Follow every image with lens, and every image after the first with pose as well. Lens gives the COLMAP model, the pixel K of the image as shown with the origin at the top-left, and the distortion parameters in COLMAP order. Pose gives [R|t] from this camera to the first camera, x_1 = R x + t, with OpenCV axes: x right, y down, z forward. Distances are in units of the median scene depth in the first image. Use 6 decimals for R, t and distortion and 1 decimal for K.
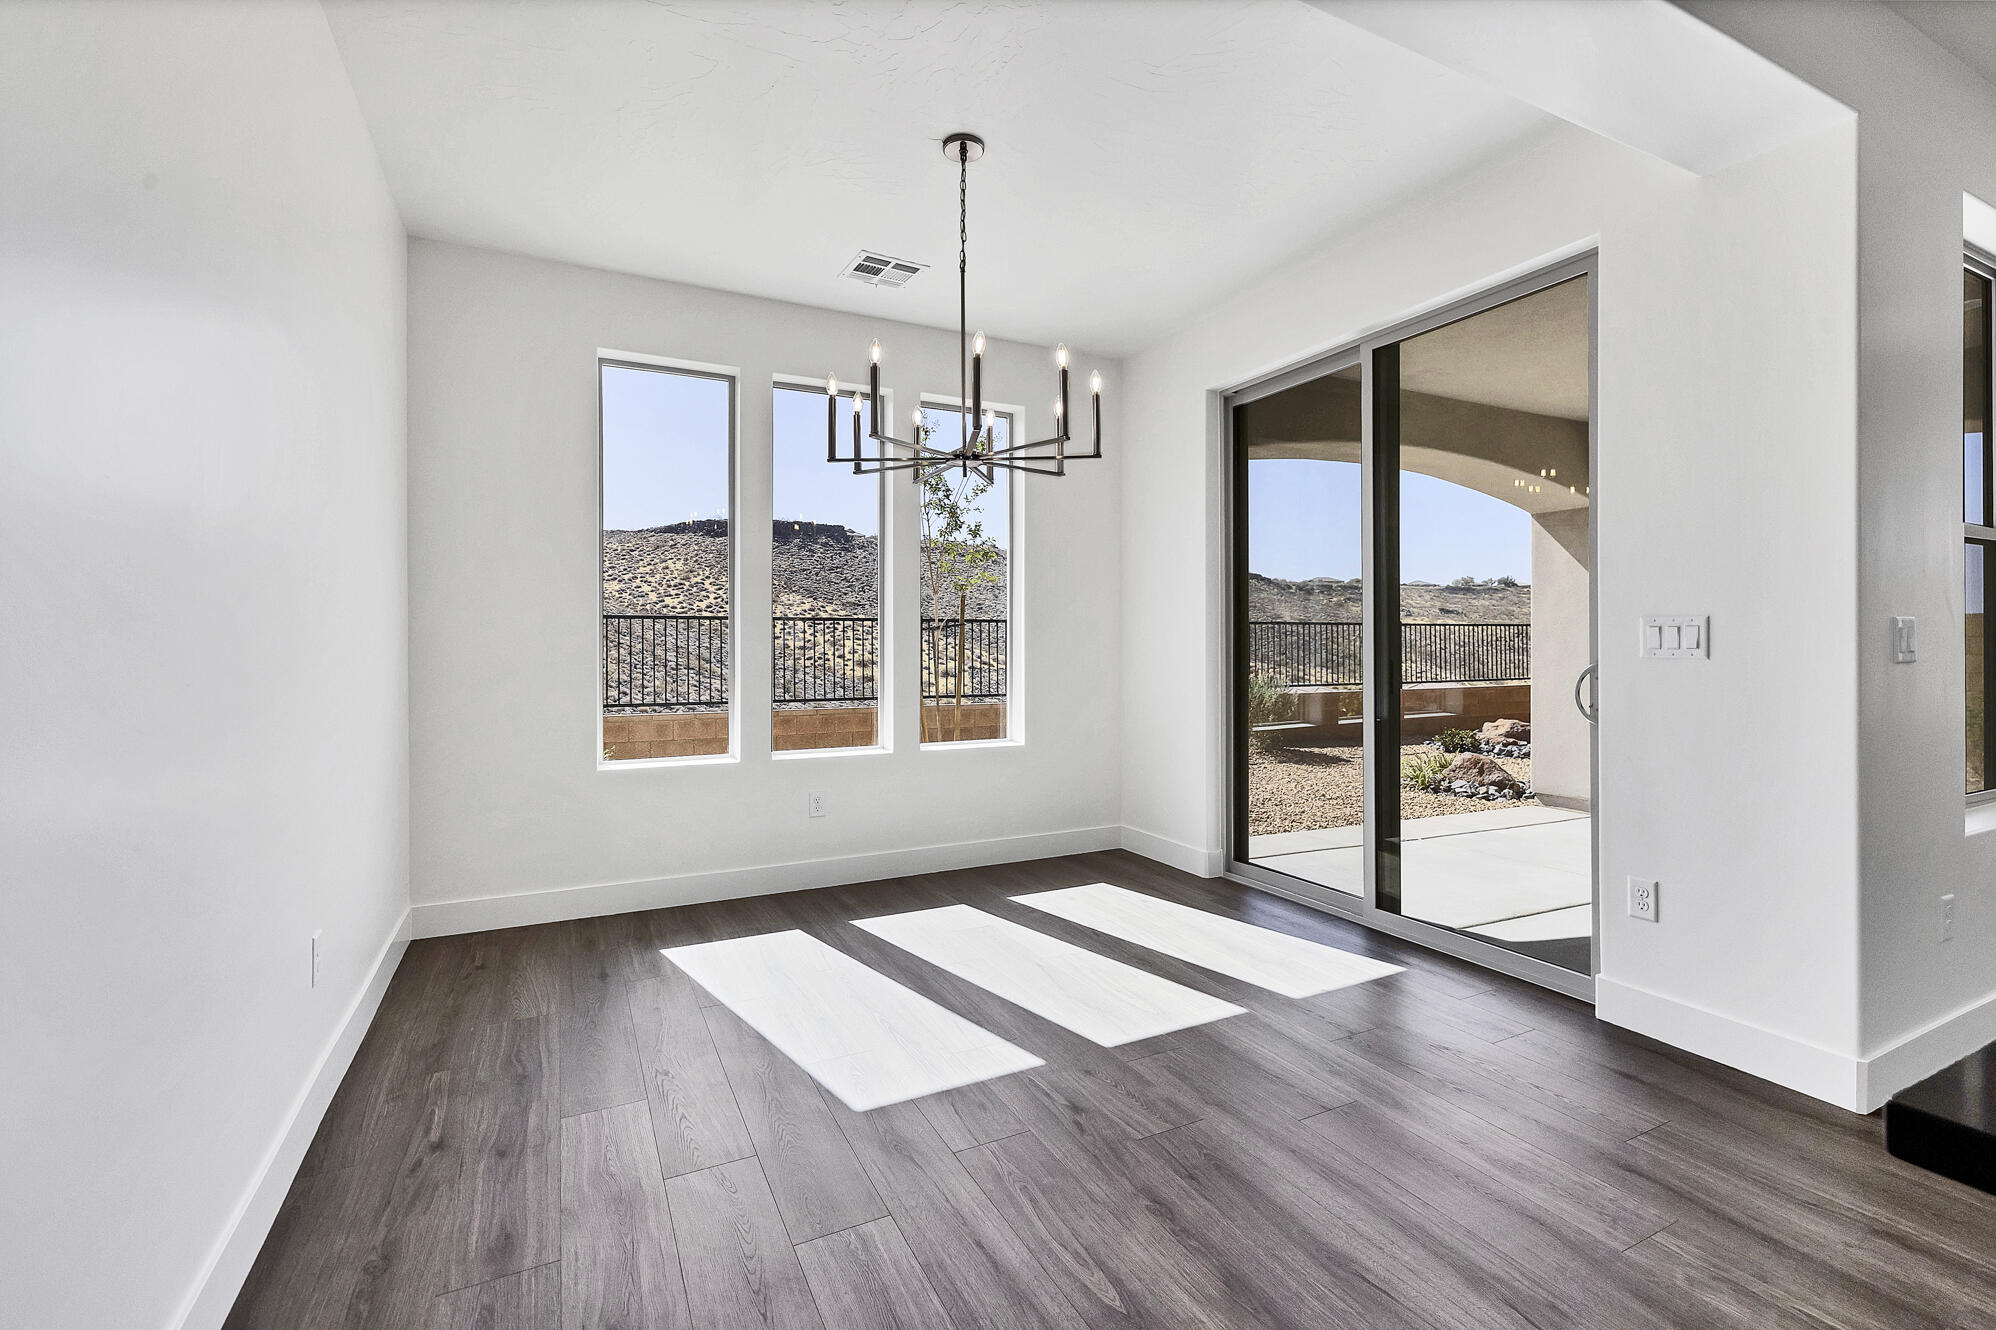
lens RADIAL K [[873.2, 0, 1027.7], [0, 873.2, 638.9], [0, 0, 1]] dist [-0.002239, -0.000142]
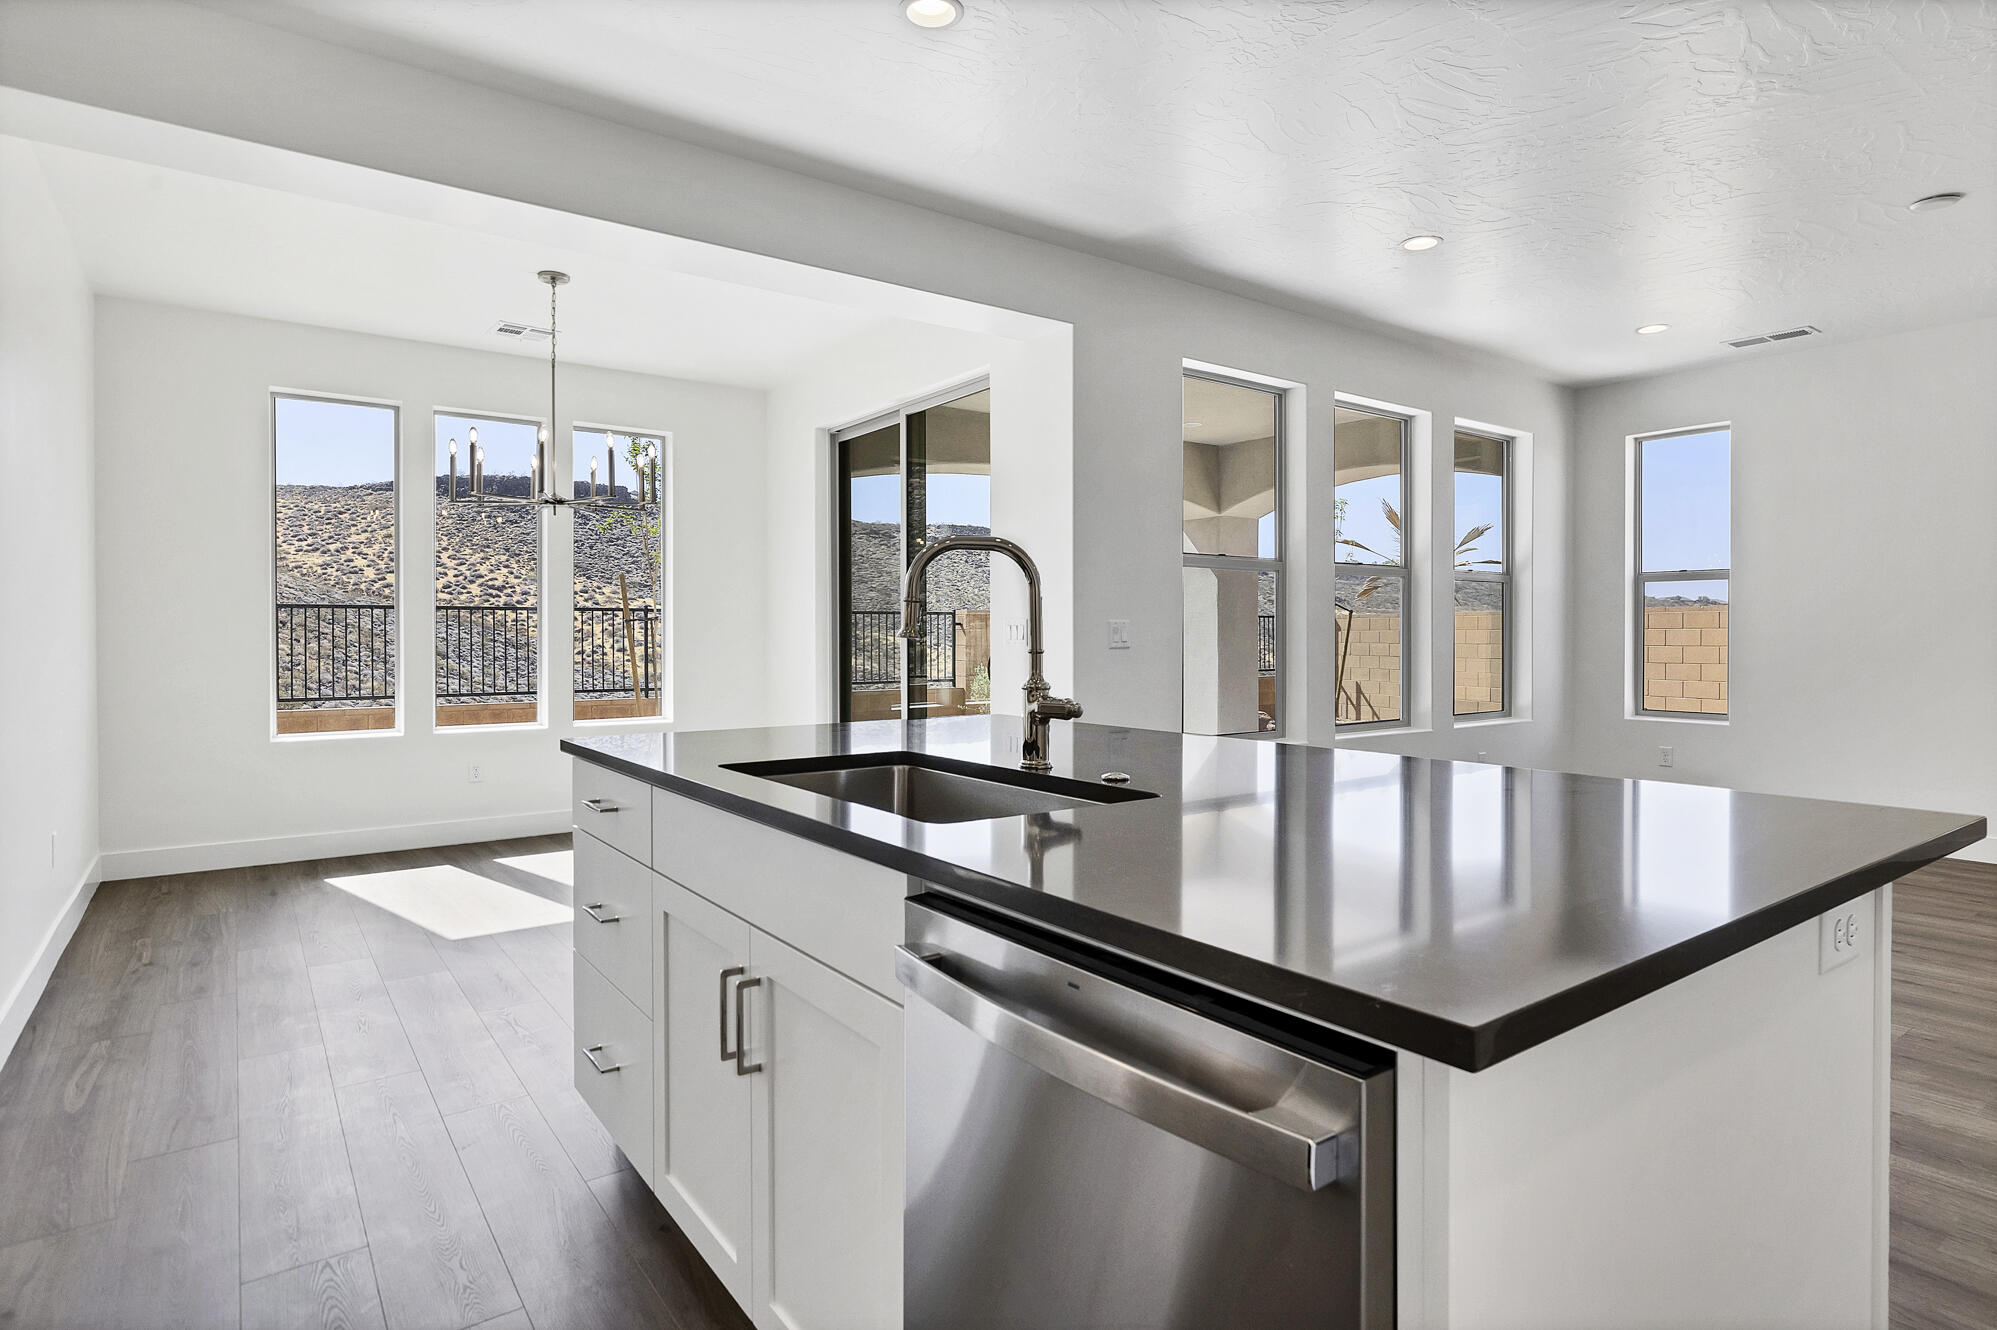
lens RADIAL K [[1050.6, 0, 1021.8], [0, 1050.6, 637.9], [0, 0, 1]] dist [0.001094, -0.001306]
pose [[0.989023, 0.000412, 0.147763, 0.289148], [-0.001773, 0.999957, 0.009080, -0.005106], [-0.147752, -0.009242, 0.988981, -0.533075]]
